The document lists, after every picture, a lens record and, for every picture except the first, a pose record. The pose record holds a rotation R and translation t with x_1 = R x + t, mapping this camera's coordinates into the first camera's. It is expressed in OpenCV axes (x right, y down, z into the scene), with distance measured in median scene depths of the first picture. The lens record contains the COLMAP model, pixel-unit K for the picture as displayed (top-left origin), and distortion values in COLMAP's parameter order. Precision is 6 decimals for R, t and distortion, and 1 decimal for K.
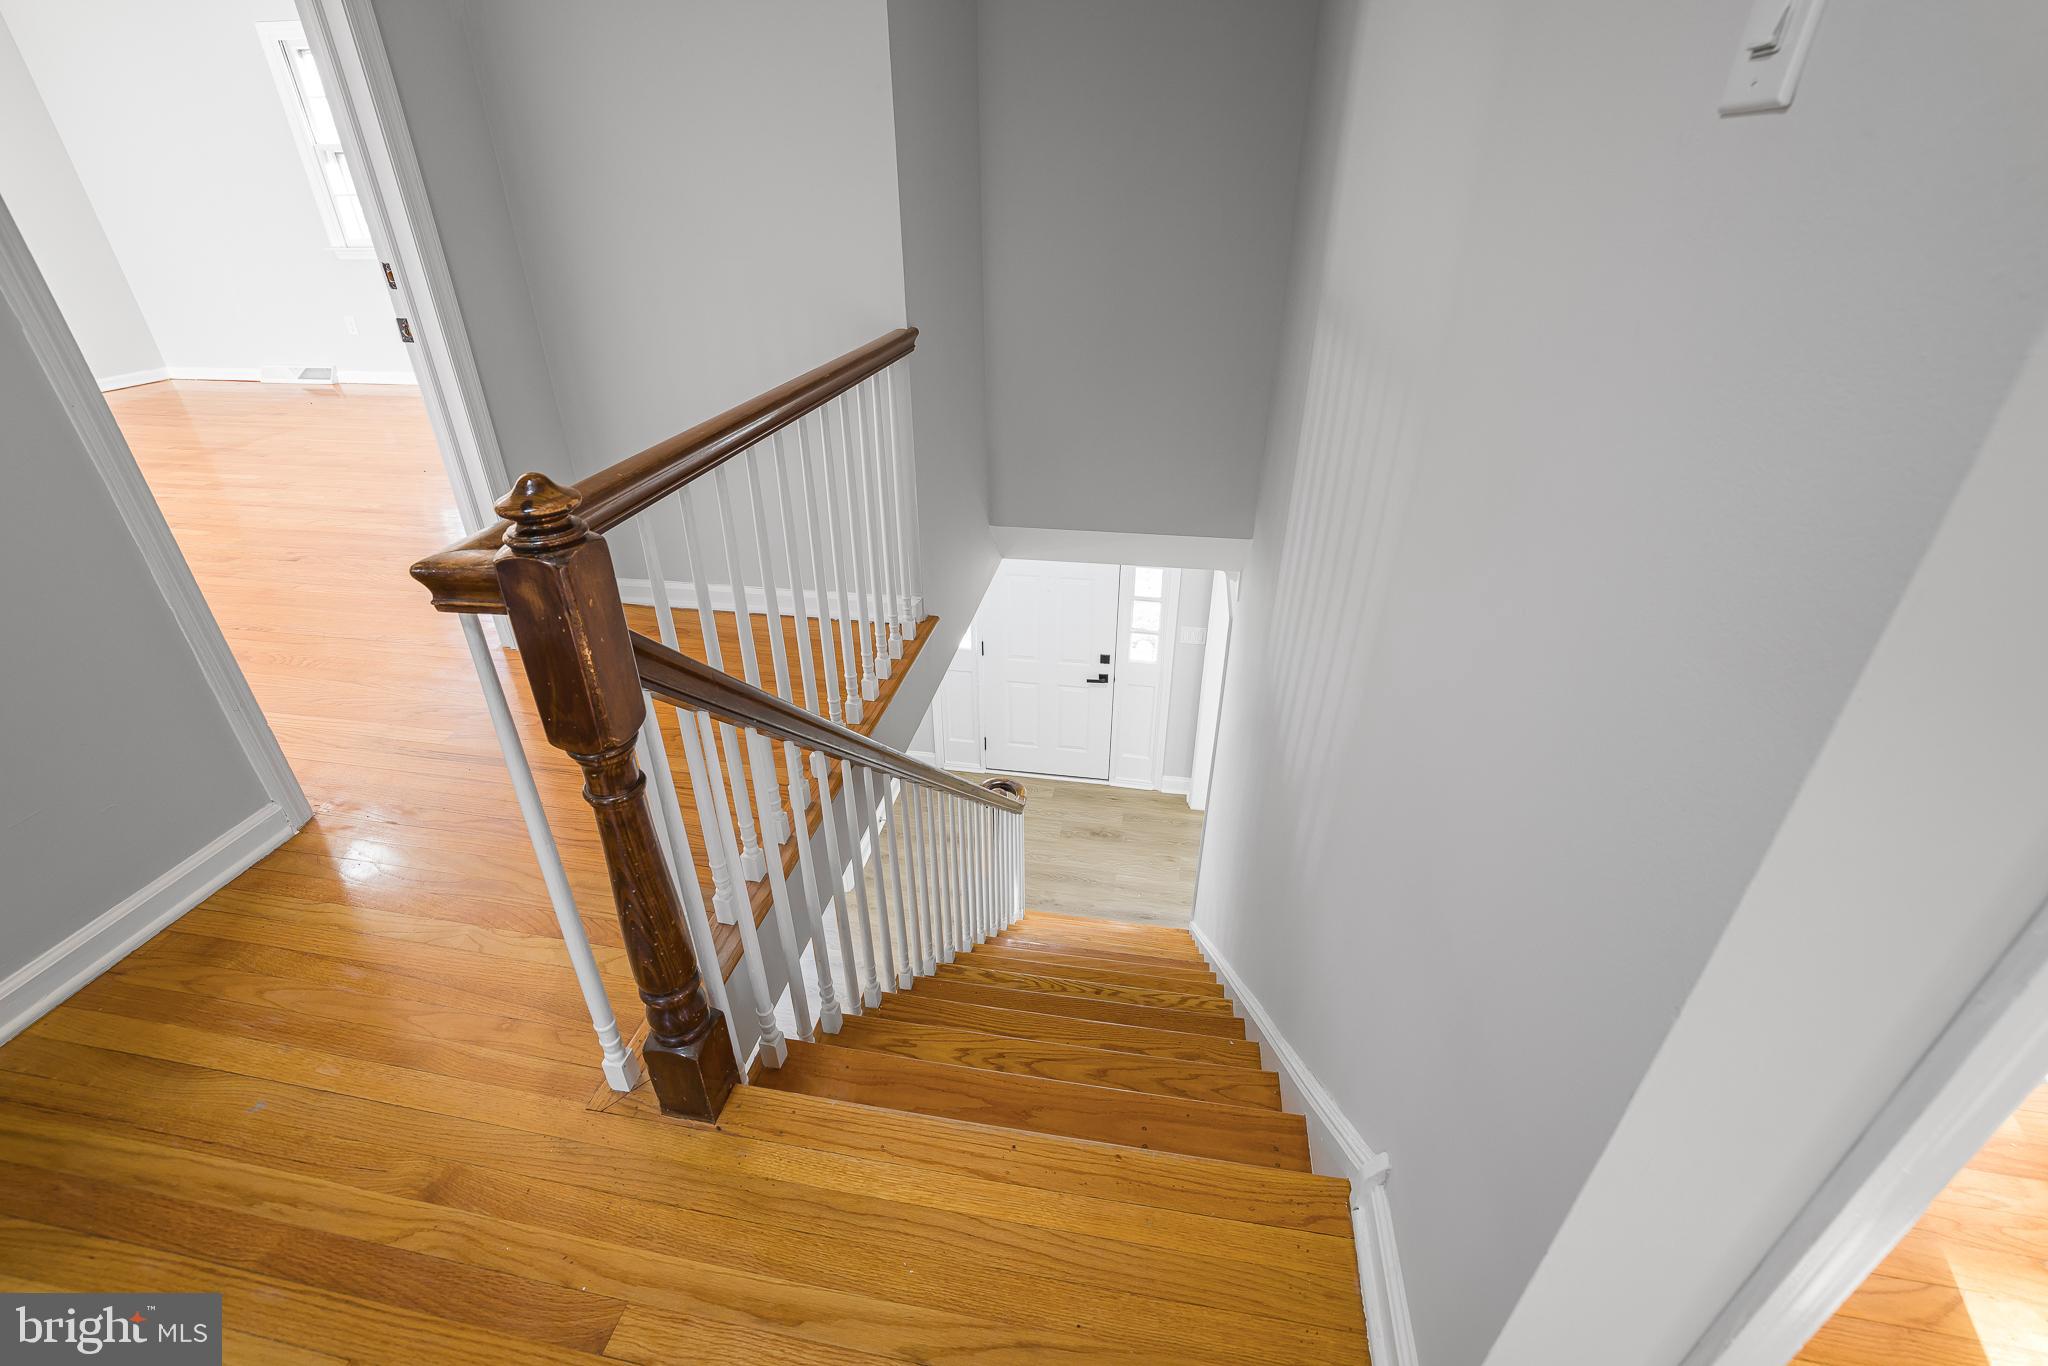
lens RADIAL K [[866.3, 0, 1014.8], [0, 866.3, 686.6], [0, 0, 1]] dist [-0.011543, -0.000110]
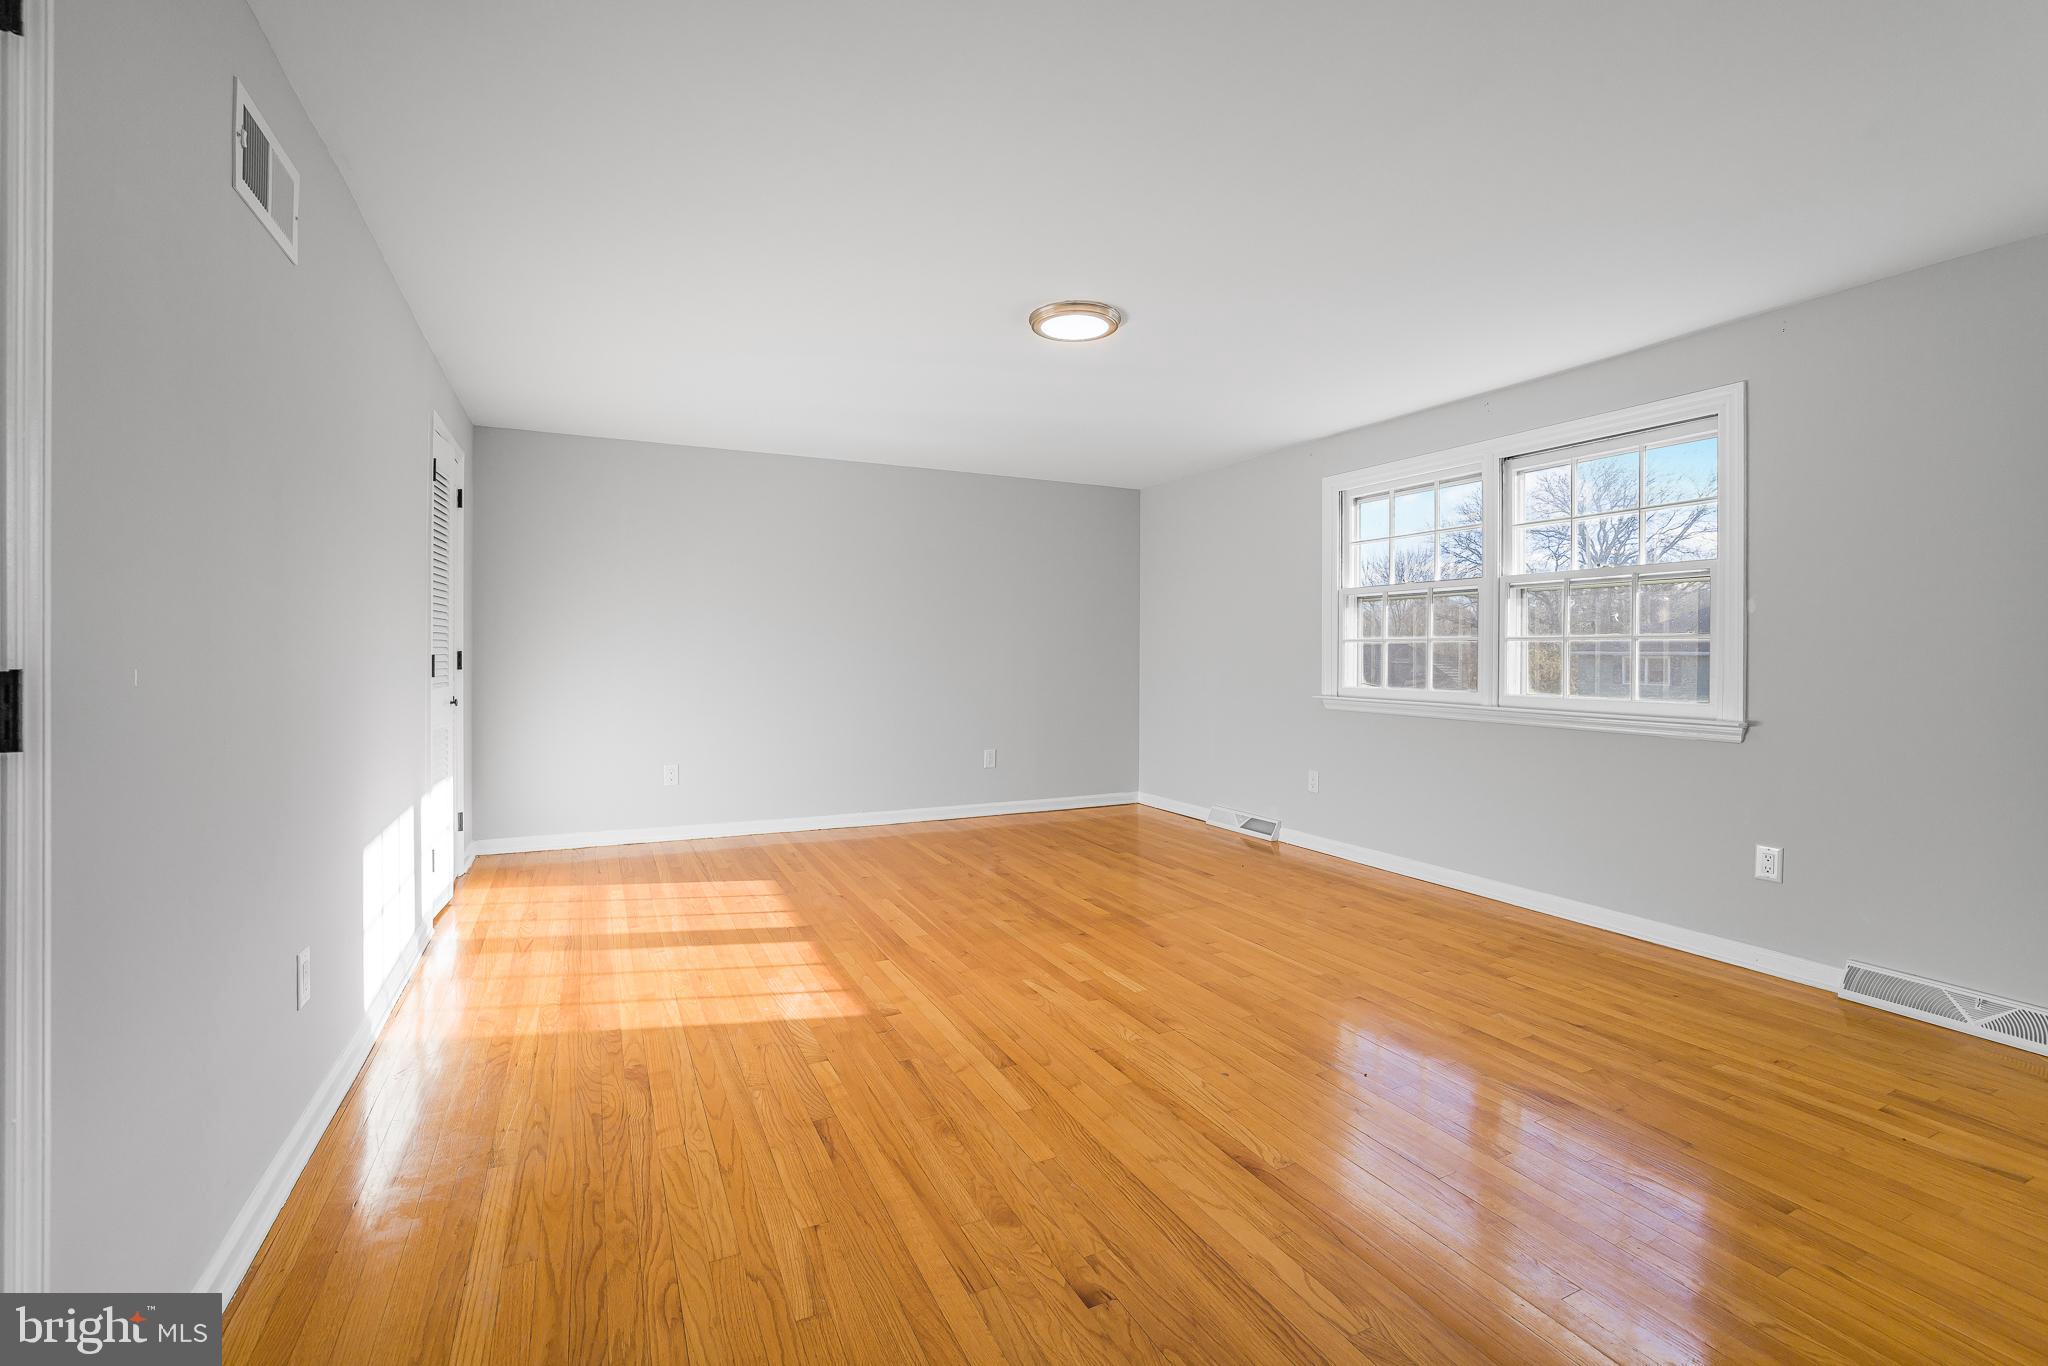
lens RADIAL K [[866.3, 0, 1021.9], [0, 866.3, 669.9], [0, 0, 1]] dist [-0.011543, -0.000110]
pose [[0.598368, 0.011927, -0.801132, -0.274526], [-0.399264, 0.871336, -0.285240, -0.163402], [0.694654, 0.490542, 0.526142, 0.315377]]
